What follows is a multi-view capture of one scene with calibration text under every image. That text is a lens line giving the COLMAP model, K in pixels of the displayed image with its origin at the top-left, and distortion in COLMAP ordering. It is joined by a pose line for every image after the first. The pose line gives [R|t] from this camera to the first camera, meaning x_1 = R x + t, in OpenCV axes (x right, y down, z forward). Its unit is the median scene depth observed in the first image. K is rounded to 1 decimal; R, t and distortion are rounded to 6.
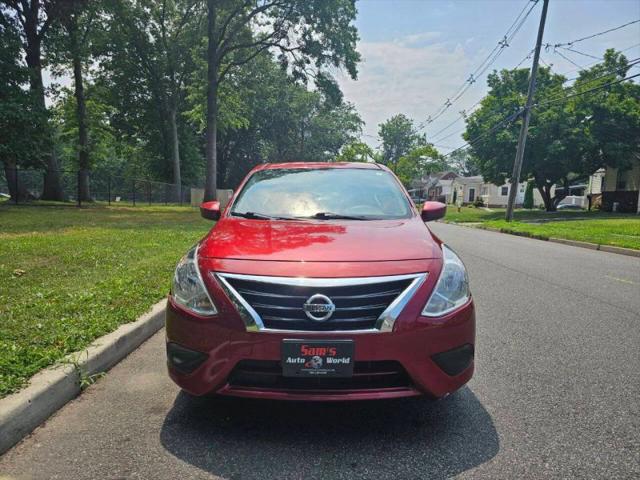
lens RADIAL K [[430.9, 0, 319.9], [0, 430.9, 240.0], [0, 0, 1]] dist [0.054428, -0.050977]
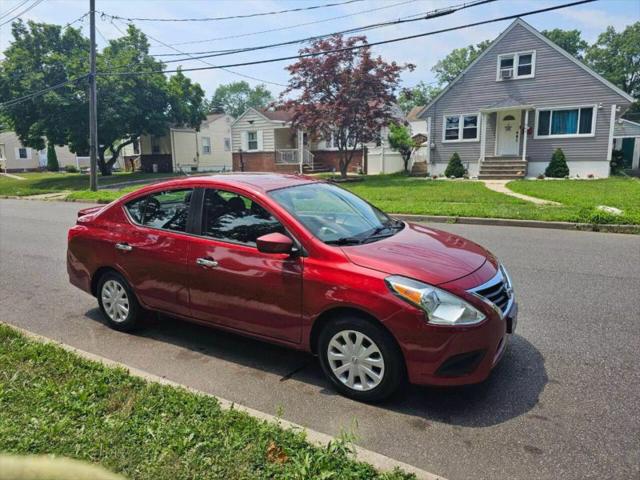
lens RADIAL K [[430.9, 0, 304.0], [0, 430.9, 232.2], [0, 0, 1]] dist [0.054428, -0.050977]
pose [[0.527586, -0.173934, 0.831505, -0.109712], [0.109391, 0.984576, 0.136545, -0.023612], [-0.842429, 0.018920, 0.538475, 0.048688]]
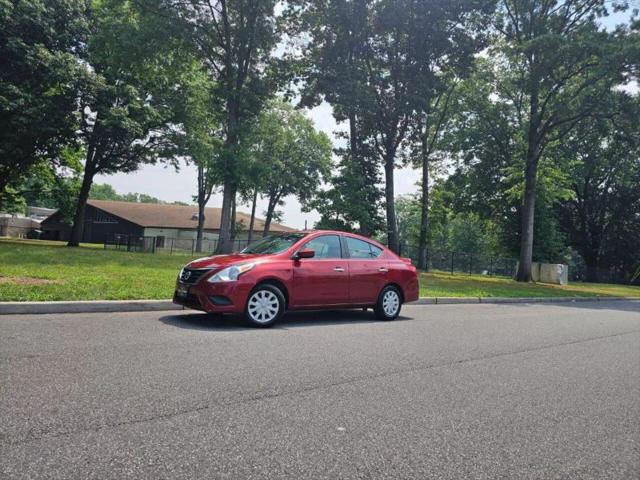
lens RADIAL K [[430.9, 0, 313.8], [0, 430.9, 233.6], [0, 0, 1]] dist [0.054428, -0.050977]
pose [[0.653294, -0.019346, -0.756857, 0.193002], [-0.123704, 0.983512, -0.131916, 0.010687], [0.746930, 0.179806, 0.640129, -0.023817]]
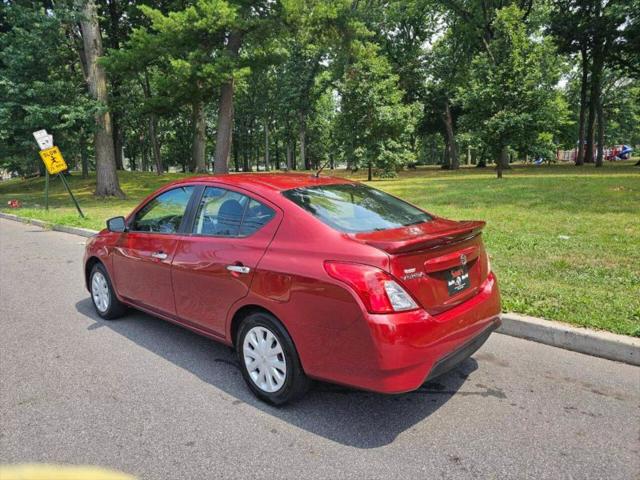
lens RADIAL K [[430.9, 0, 317.5], [0, 430.9, 236.9], [0, 0, 1]] dist [0.054428, -0.050977]
pose [[-0.666135, 0.122257, -0.735743, 0.088478], [-0.043644, 0.978394, 0.202092, -0.034129], [0.744553, 0.166731, -0.646407, 0.245999]]
